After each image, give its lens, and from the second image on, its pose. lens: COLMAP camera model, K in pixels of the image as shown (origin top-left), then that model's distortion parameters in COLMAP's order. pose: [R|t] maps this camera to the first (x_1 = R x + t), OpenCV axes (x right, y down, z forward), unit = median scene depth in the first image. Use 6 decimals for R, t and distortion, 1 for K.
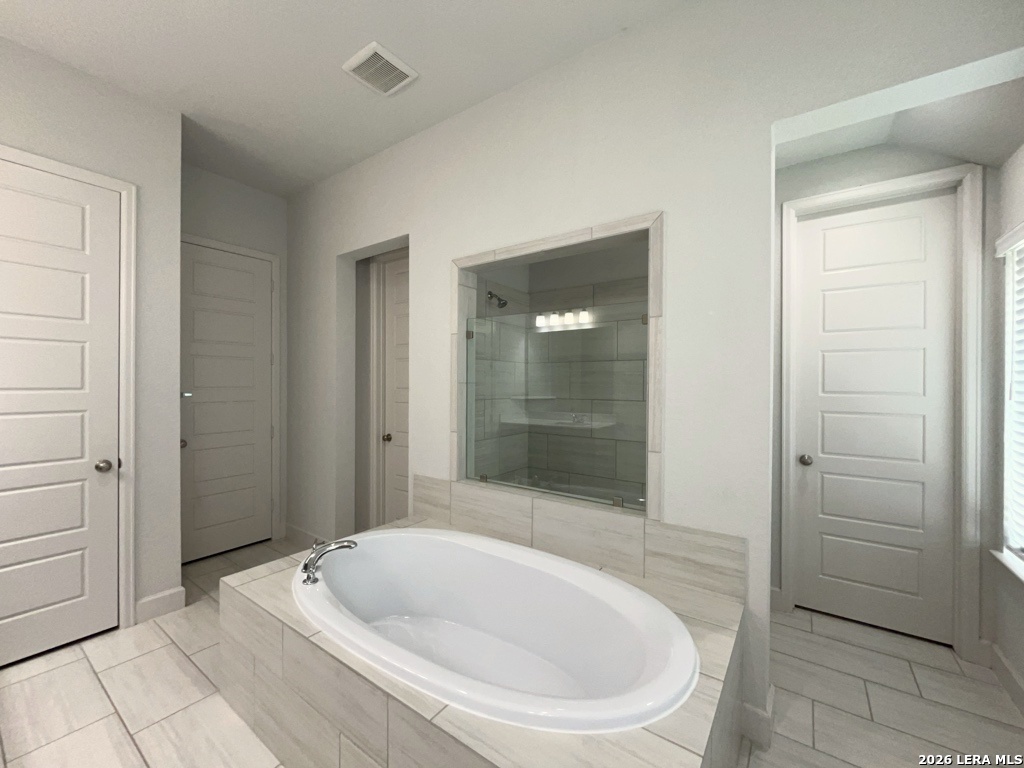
lens RADIAL K [[415.7, 0, 513.1], [0, 415.7, 384.0], [0, 0, 1]] dist [-0.002045, 0.000082]
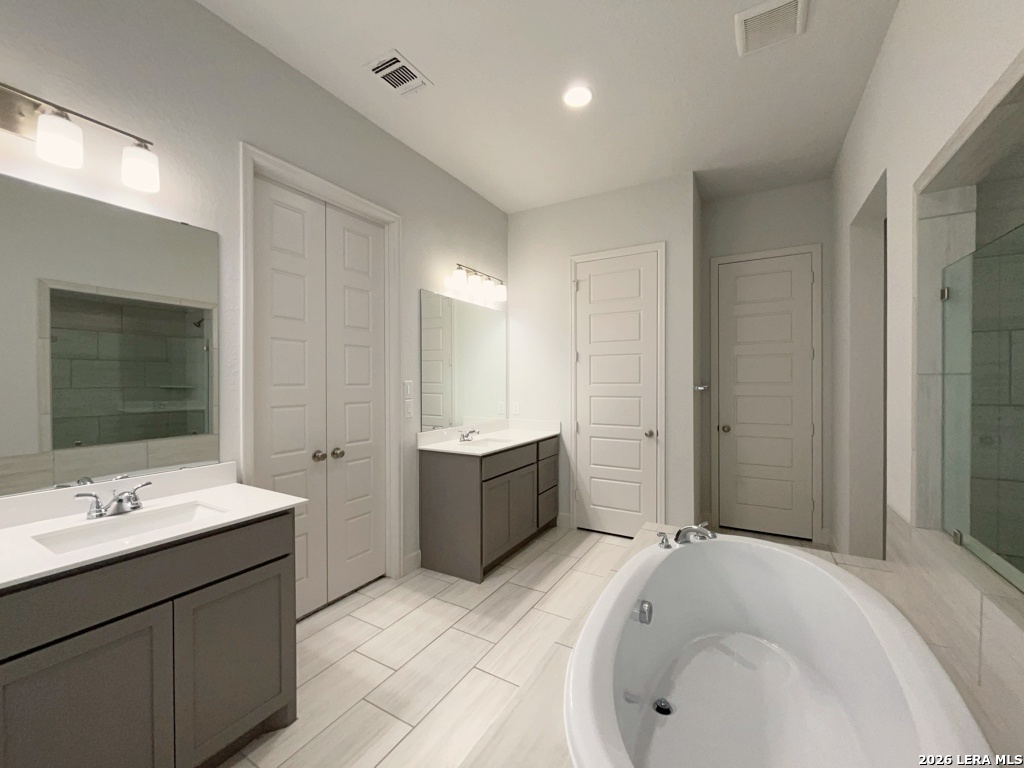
lens RADIAL K [[415.7, 0, 516.8], [0, 415.7, 384.4], [0, 0, 1]] dist [-0.002045, 0.000082]
pose [[0.100197, 0.003195, -0.994962, 0.484566], [0.003800, 0.999986, 0.003594, 0.008797], [0.994960, -0.004141, 0.100184, 0.353868]]
